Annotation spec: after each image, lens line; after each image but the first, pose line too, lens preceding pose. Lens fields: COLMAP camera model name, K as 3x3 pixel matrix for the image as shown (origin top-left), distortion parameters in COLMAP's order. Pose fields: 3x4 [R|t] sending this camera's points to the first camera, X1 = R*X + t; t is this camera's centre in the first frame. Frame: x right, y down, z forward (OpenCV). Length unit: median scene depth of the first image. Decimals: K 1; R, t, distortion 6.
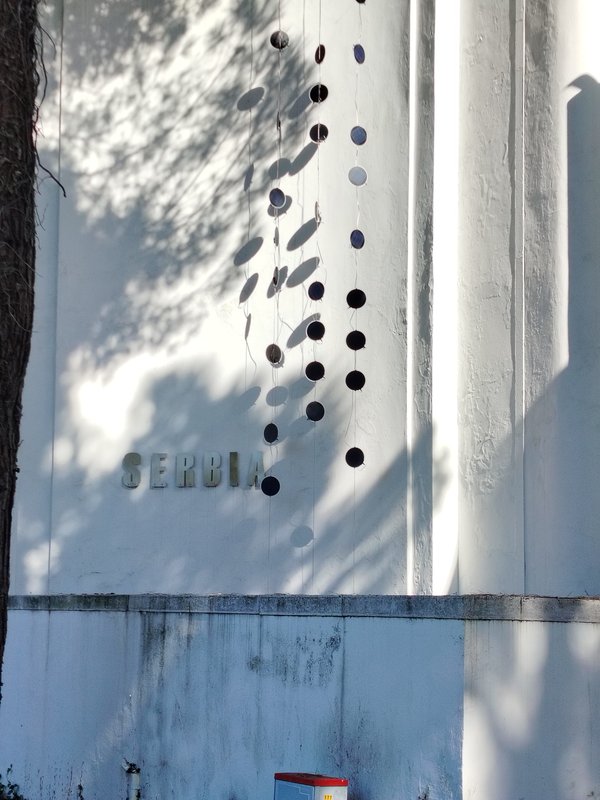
lens RADIAL K [[1669.4, 0, 300.3], [0, 1669.4, 399.9], [0, 0, 1]] dist [0.207578, 0.000000]
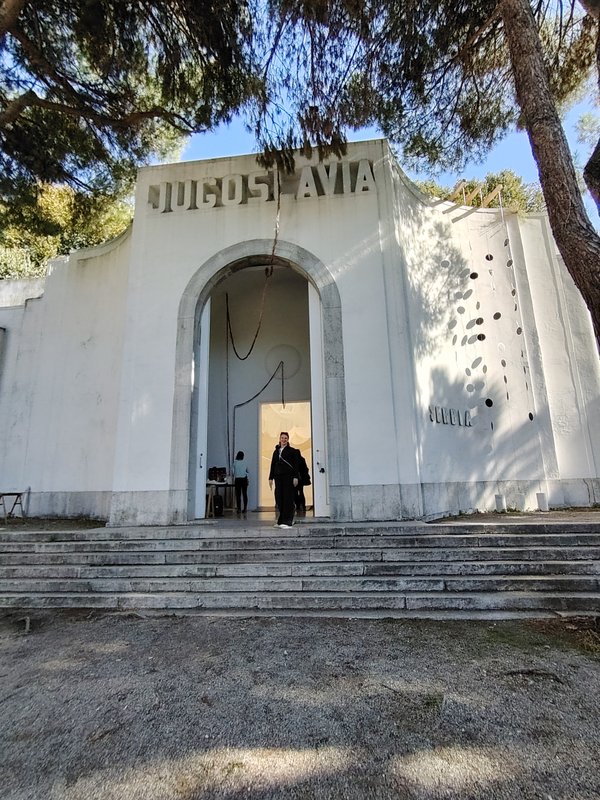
lens RADIAL K [[402.2, 0, 300.0], [0, 402.2, 400.0], [0, 0, 1]] dist [-0.000183, -0.000075]
pose [[0.584979, 0.155854, 0.795933, -0.577479], [-0.070230, 0.987411, -0.141732, 0.107096], [-0.808002, 0.027012, 0.588560, 0.846035]]
